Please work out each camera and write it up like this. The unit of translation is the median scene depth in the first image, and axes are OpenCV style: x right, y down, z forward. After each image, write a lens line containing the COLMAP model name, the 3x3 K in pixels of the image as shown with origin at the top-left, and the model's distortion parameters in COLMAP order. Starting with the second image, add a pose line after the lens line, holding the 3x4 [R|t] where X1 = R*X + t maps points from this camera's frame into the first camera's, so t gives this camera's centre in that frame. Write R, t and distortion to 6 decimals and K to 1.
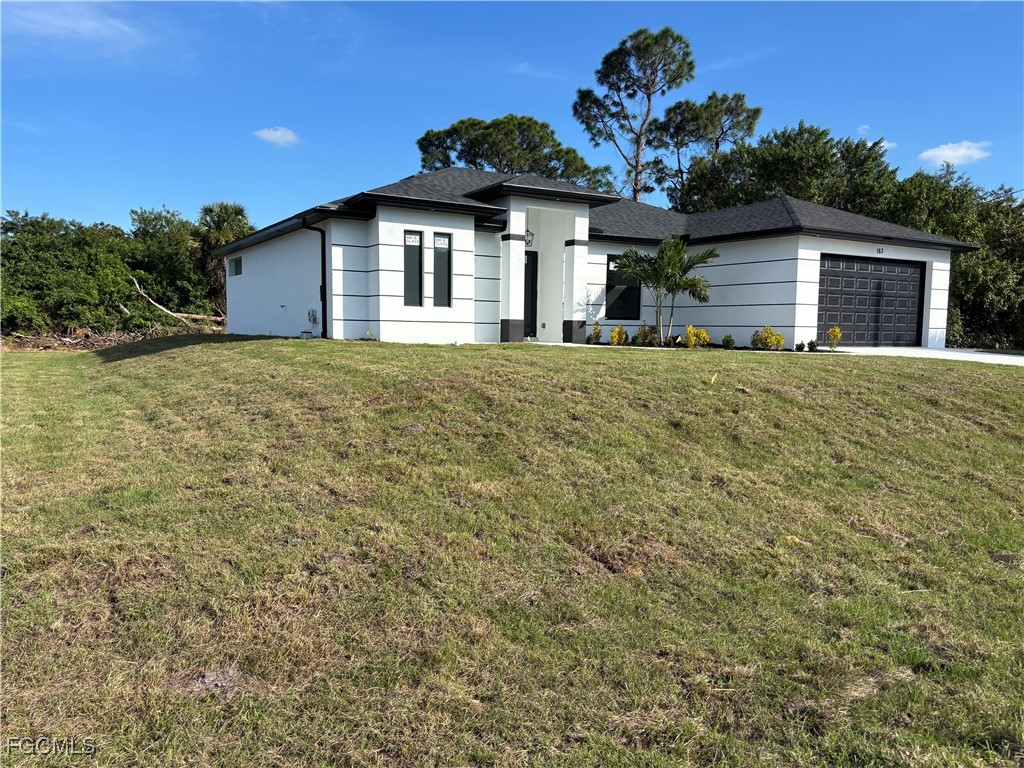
lens RADIAL K [[786.5, 0, 514.8], [0, 786.5, 388.4], [0, 0, 1]] dist [0.008031, -0.003792]
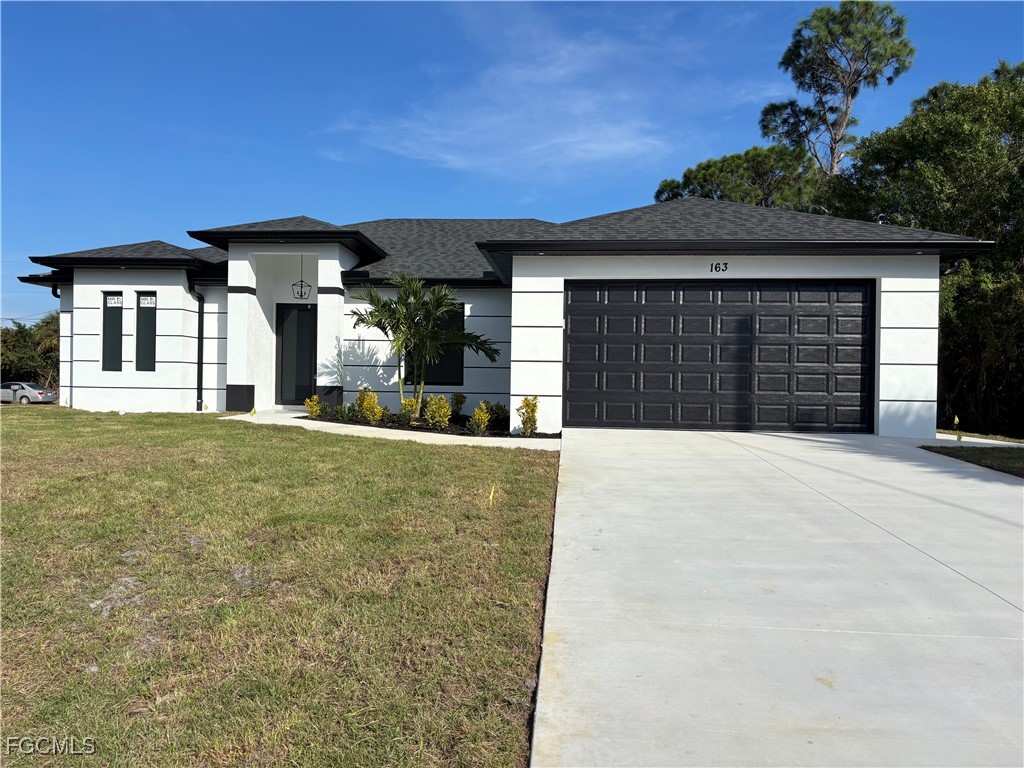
lens RADIAL K [[786.5, 0, 516.9], [0, 786.5, 386.5], [0, 0, 1]] dist [0.008031, -0.003792]
pose [[0.808292, -0.001612, -0.588780, 0.730561], [-0.050731, 0.996087, -0.072371, -0.038118], [0.586593, 0.088366, 0.805047, 0.474483]]
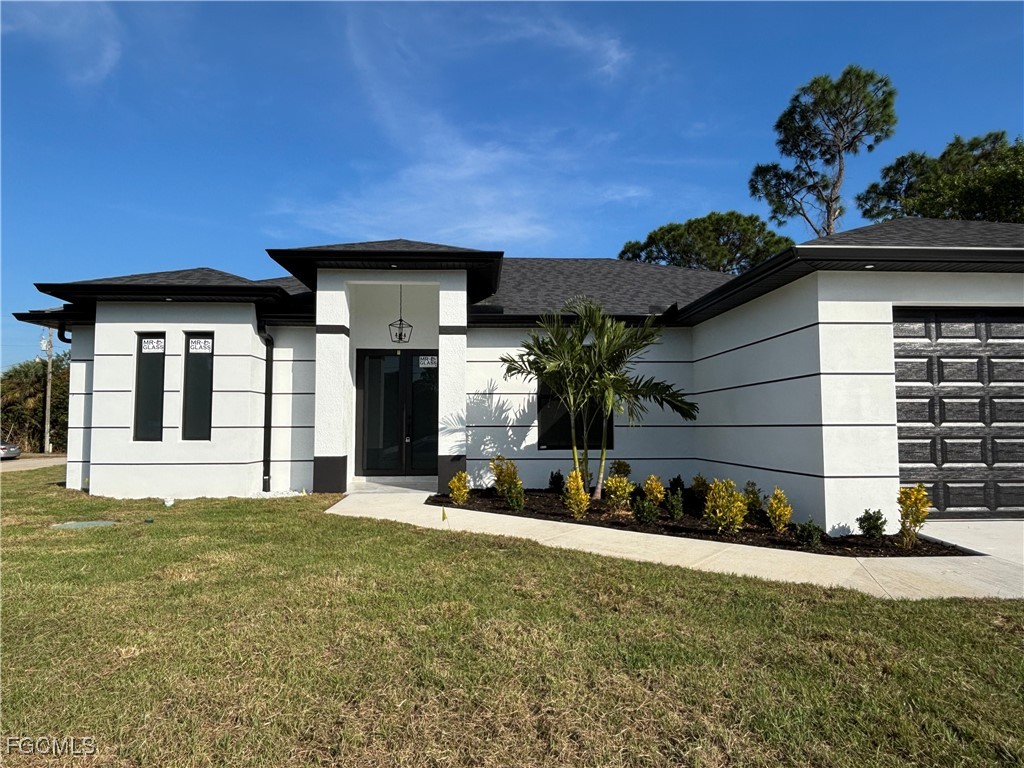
lens RADIAL K [[642.1, 0, 508.7], [0, 642.1, 376.0], [0, 0, 1]] dist [0.004661, -0.015267]
pose [[0.870754, -0.052216, -0.488938, 0.374842], [-0.024246, 0.988577, -0.148753, -0.076123], [0.491120, 0.141382, 0.859542, 0.599281]]
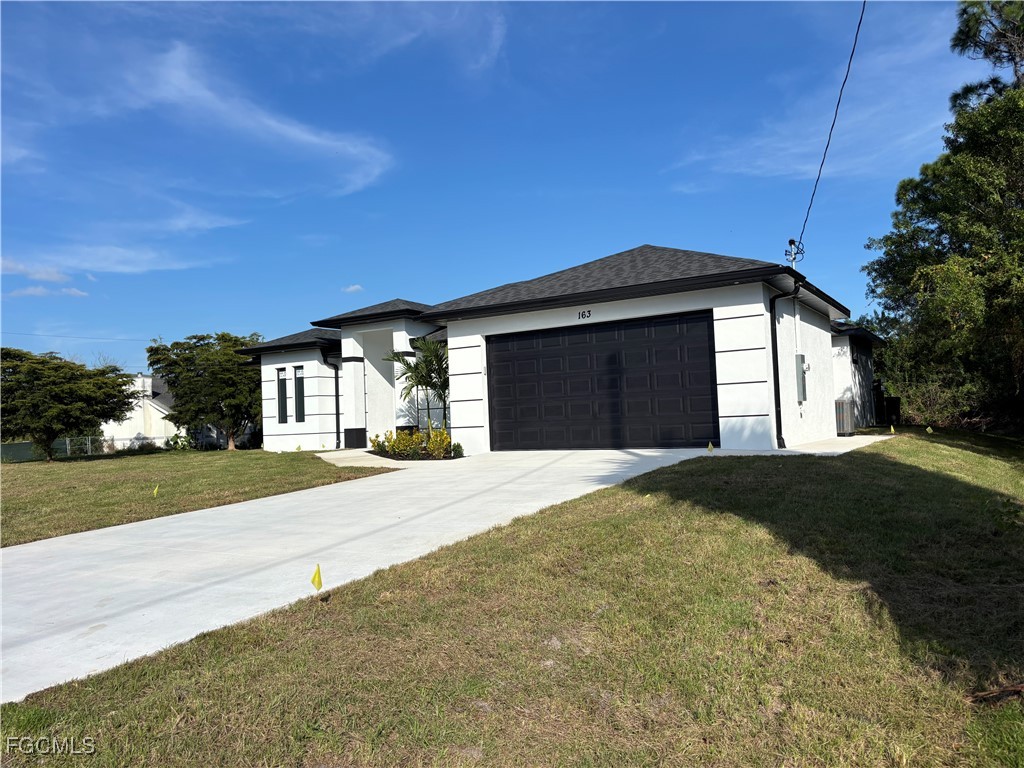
lens RADIAL K [[786.5, 0, 507.0], [0, 786.5, 388.9], [0, 0, 1]] dist [0.008031, -0.003792]
pose [[0.453668, -0.070690, -0.888363, 1.118267], [-0.023111, 0.995580, -0.091024, -0.043975], [0.890871, 0.061826, 0.450029, 0.656578]]
